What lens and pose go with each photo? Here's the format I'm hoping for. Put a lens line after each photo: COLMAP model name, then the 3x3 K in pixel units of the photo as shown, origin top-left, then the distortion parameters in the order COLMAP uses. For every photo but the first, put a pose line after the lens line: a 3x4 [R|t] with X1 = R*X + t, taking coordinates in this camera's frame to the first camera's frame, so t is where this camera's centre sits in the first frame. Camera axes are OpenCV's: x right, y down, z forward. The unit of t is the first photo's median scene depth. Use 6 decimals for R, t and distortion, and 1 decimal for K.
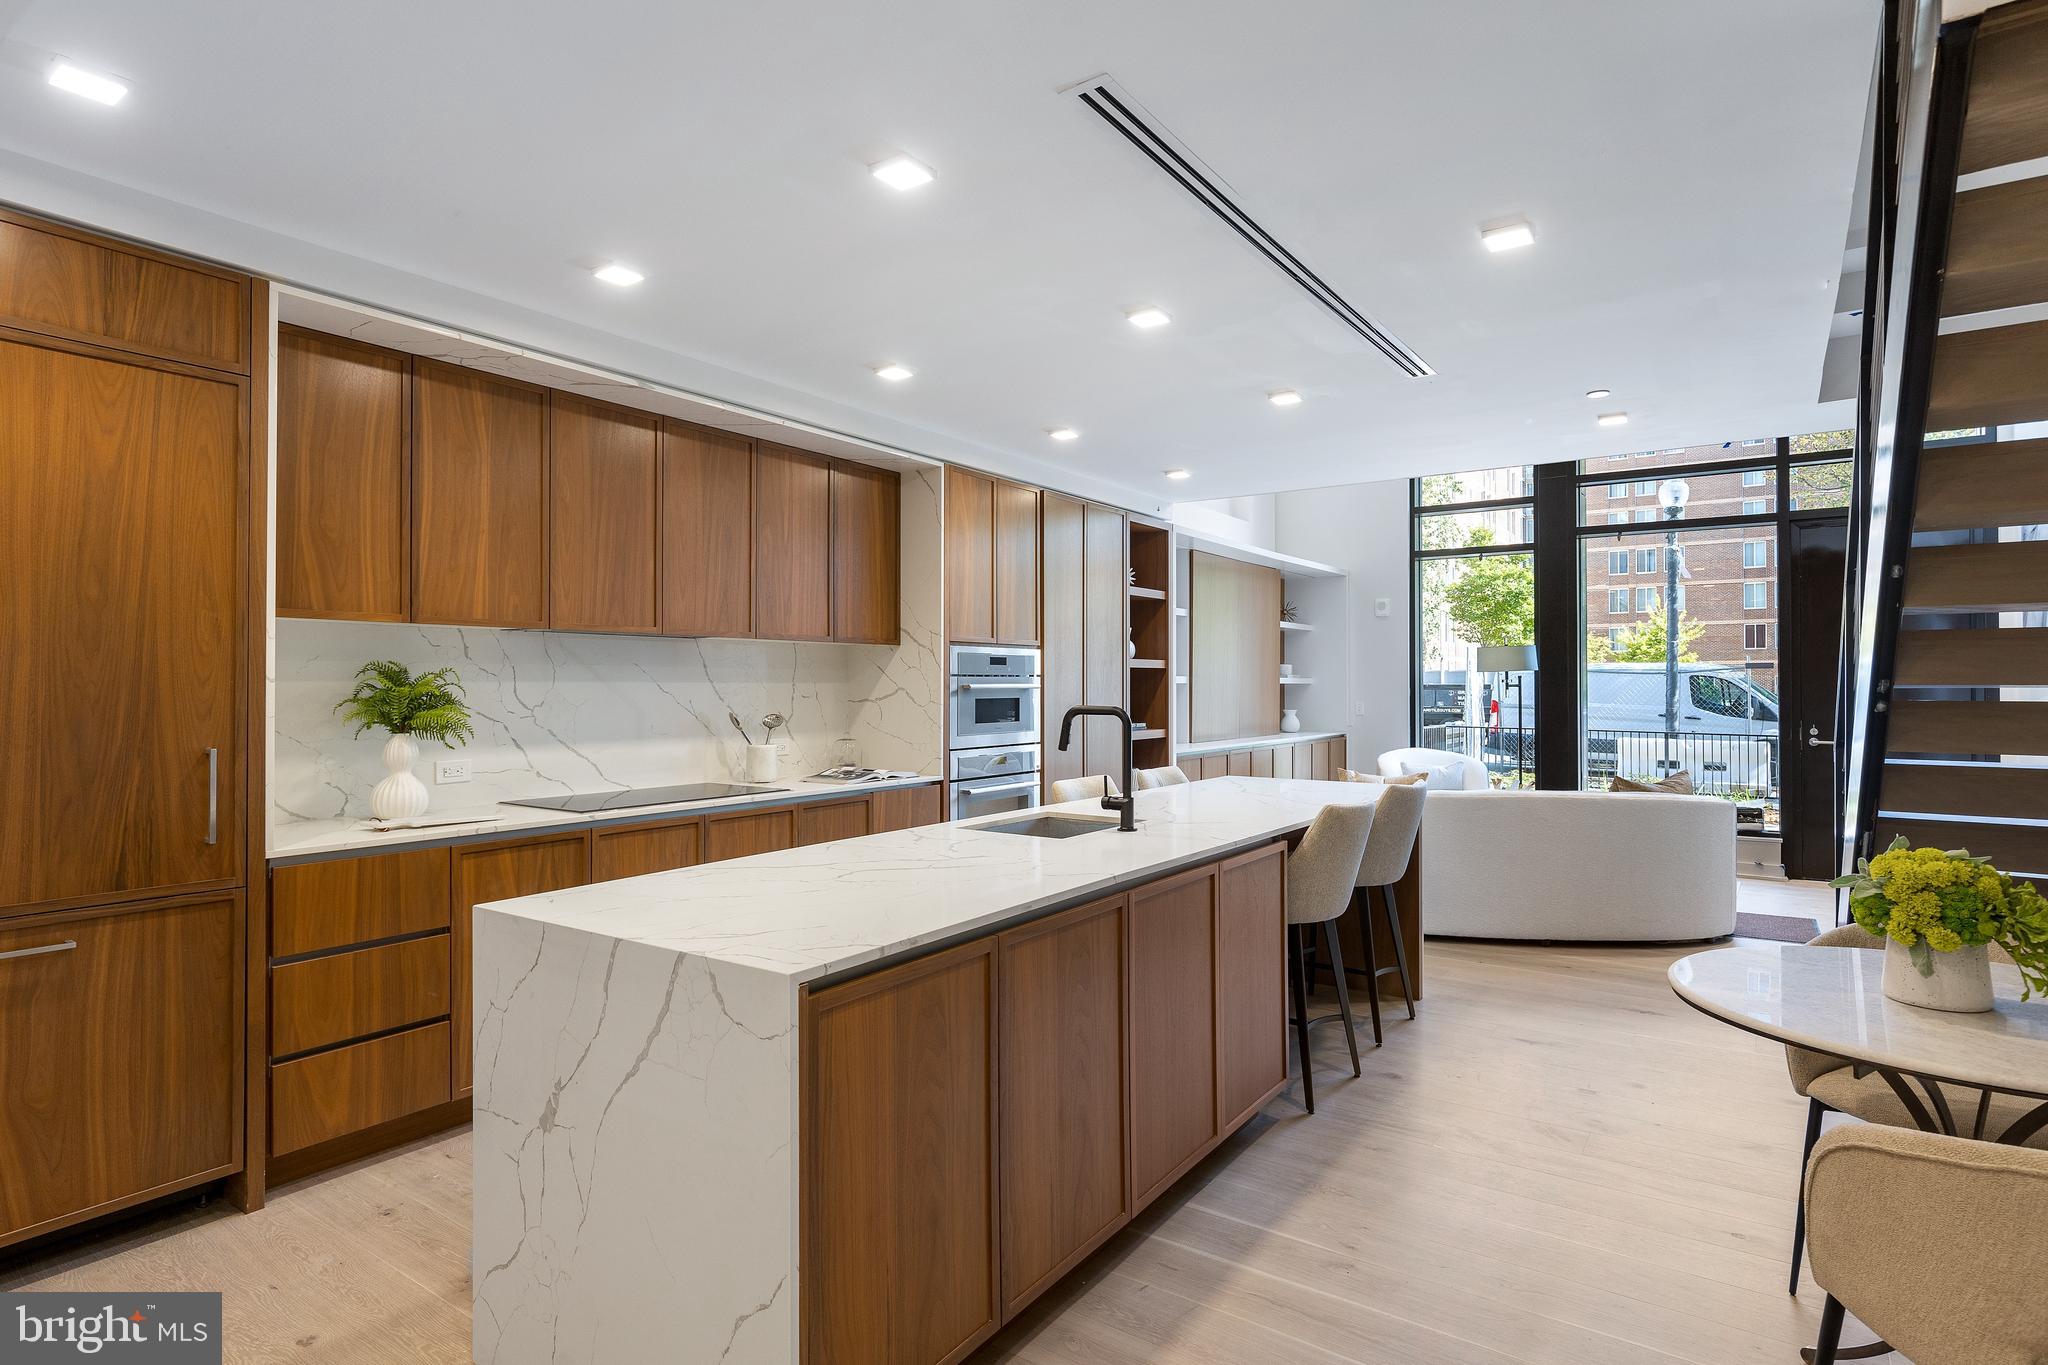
lens RADIAL K [[1060.2, 0, 1024.0], [0, 1060.2, 682.5], [0, 0, 1]] dist [0.000703, 0.000021]
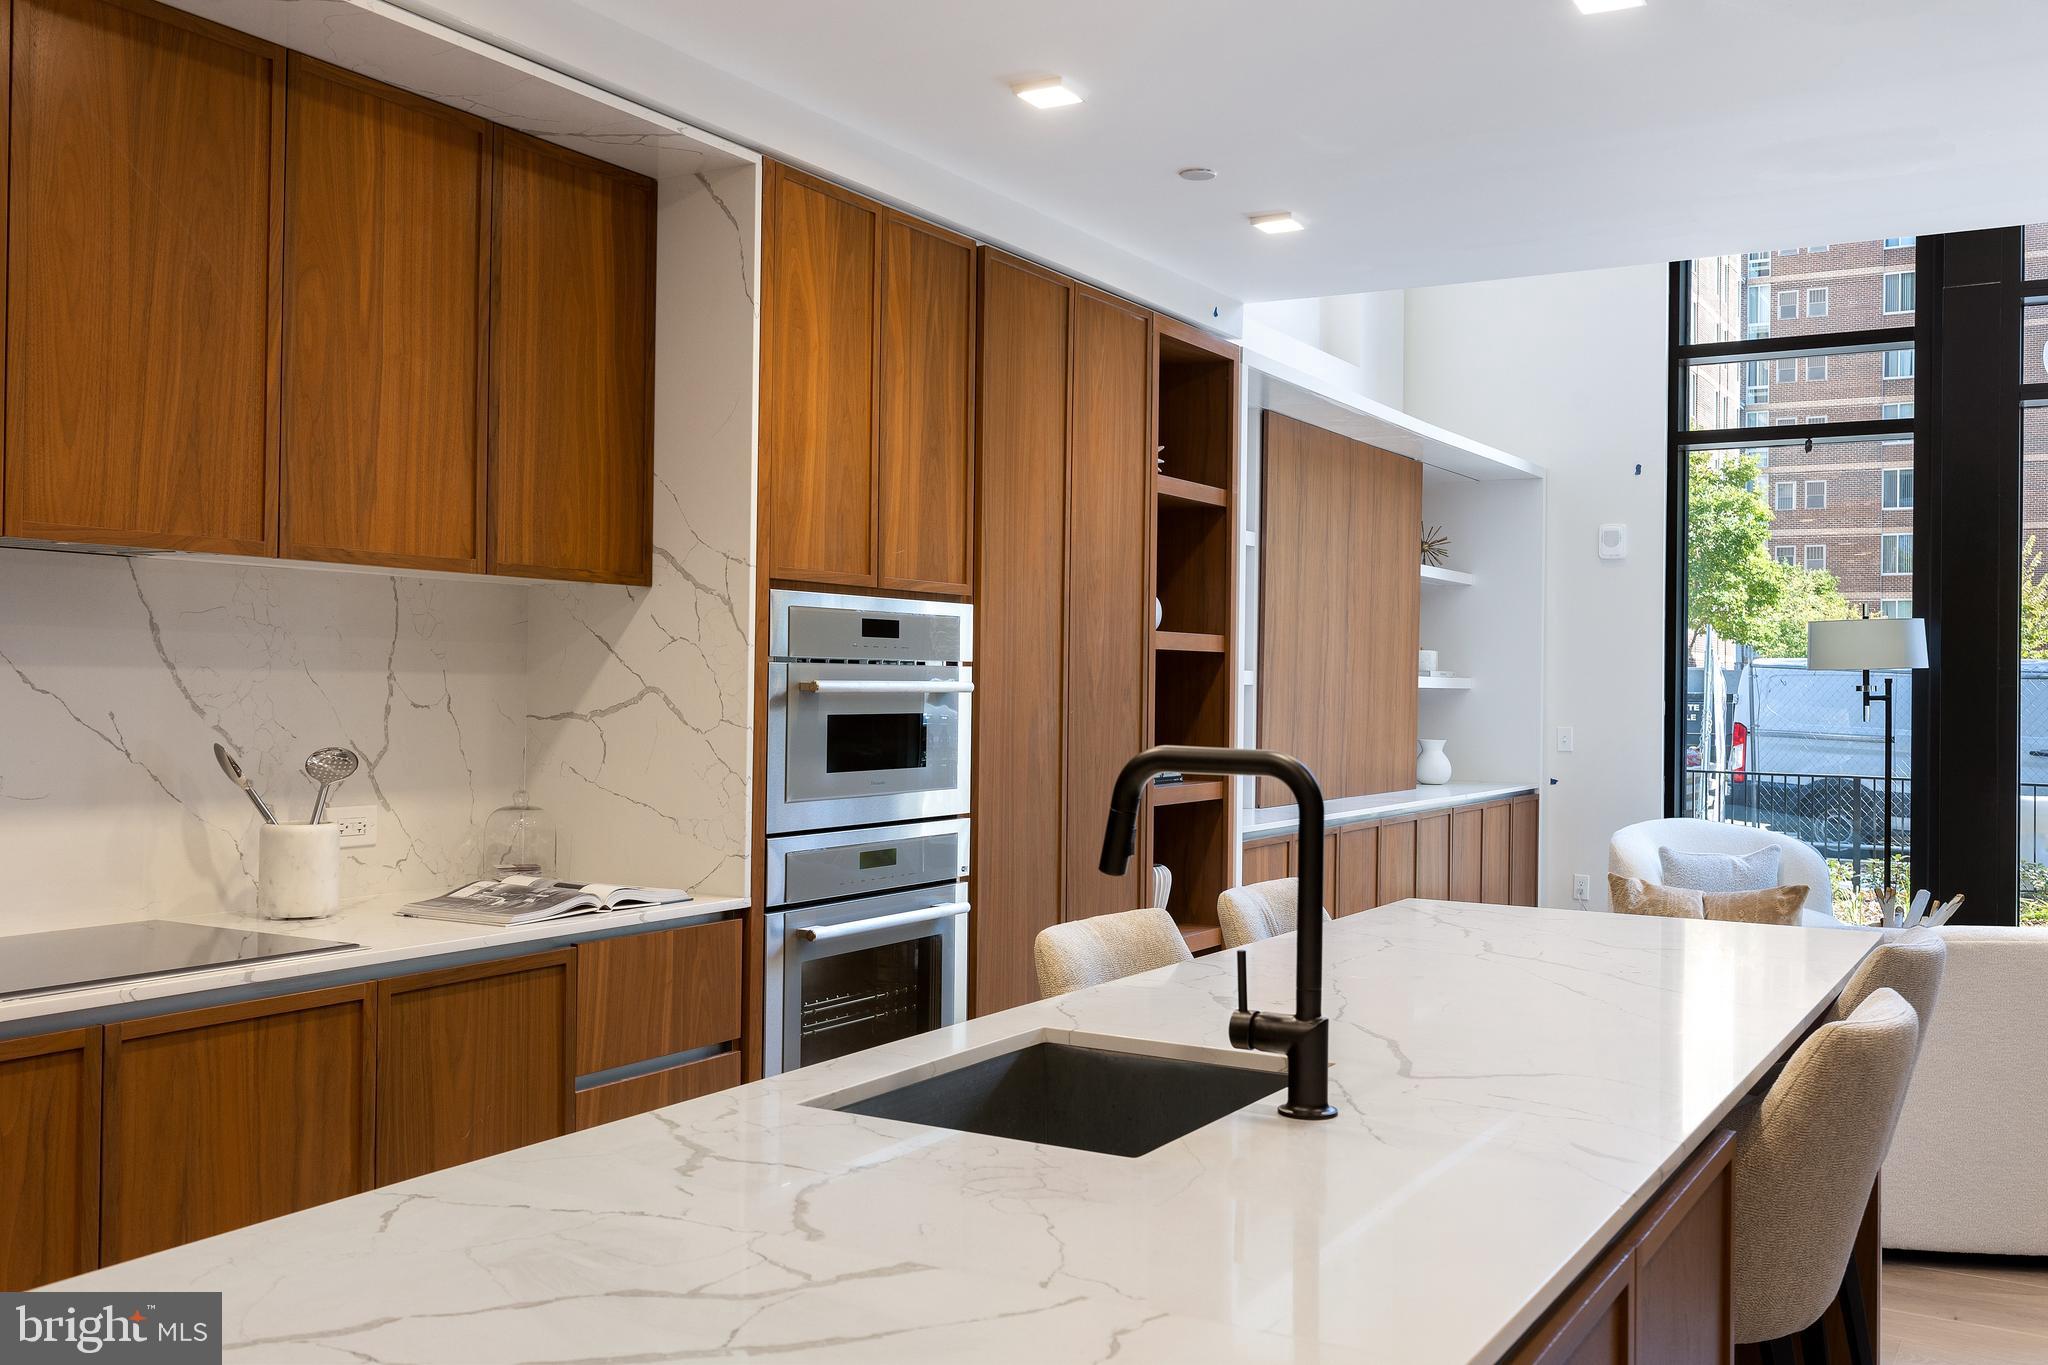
lens RADIAL K [[1846.2, 0, 1024.0], [0, 1846.2, 682.5], [0, 0, 1]] dist [0.005761, 0.002368]
pose [[0.996691, 0.013249, 0.080194, -0.027663], [-0.013348, 0.999911, 0.000695, 0.000680], [-0.080177, -0.001763, 0.996779, 0.258204]]
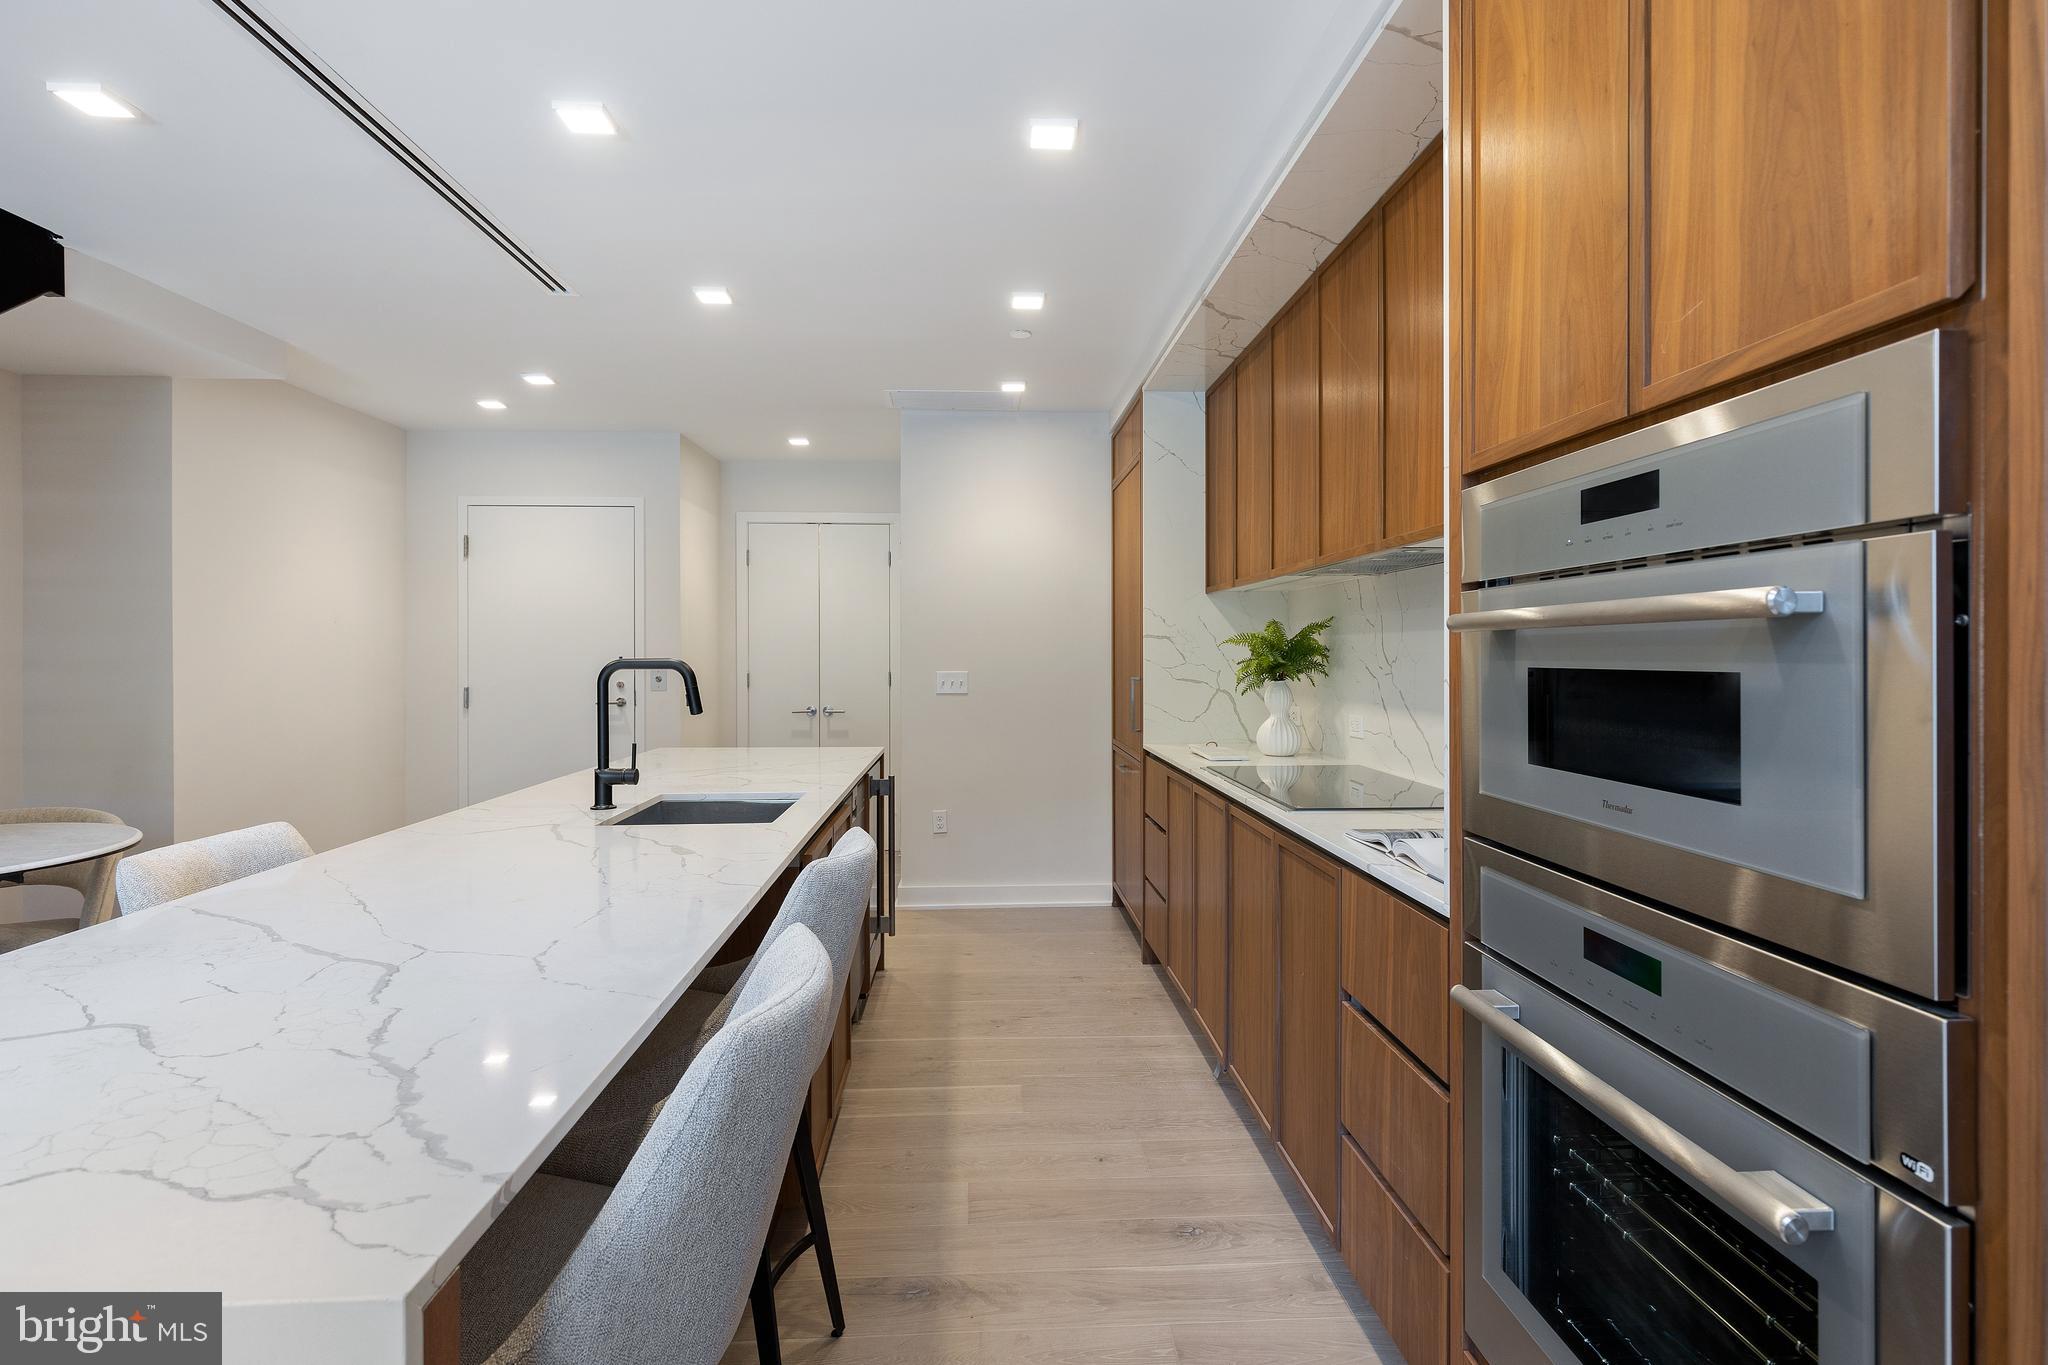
lens RADIAL K [[1032.4, 0, 1033.7], [0, 1032.4, 662.5], [0, 0, 1]] dist [-0.000009, 0.000098]
pose [[-0.779440, 0.007505, -0.626432, 0.214004], [0.002948, 0.999961, 0.008312, 0.012057], [0.626470, 0.004632, -0.779432, 1.157737]]
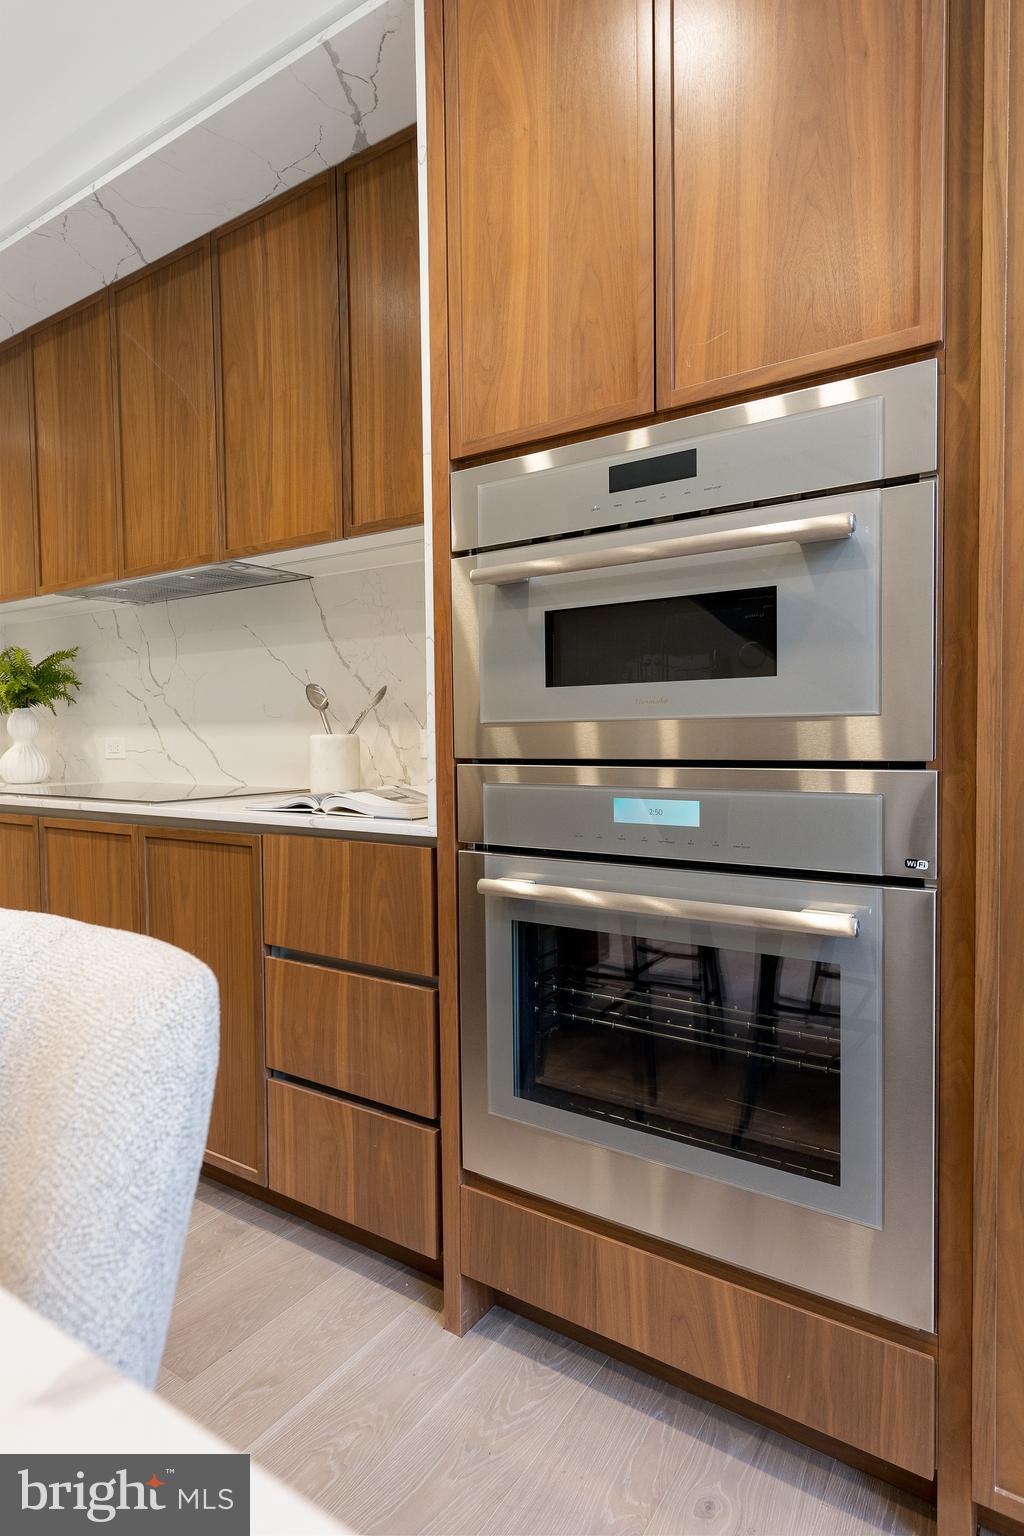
lens RADIAL K [[848.9, 0, 493.2], [0, 848.9, 768.3], [0, 0, 1]] dist [0.006130, 0.000680]
pose [[0.018330, 0.041579, -0.998967, 0.225873], [0.012230, 0.999051, 0.041807, 0.054618], [0.999757, -0.012983, 0.017804, 1.010382]]
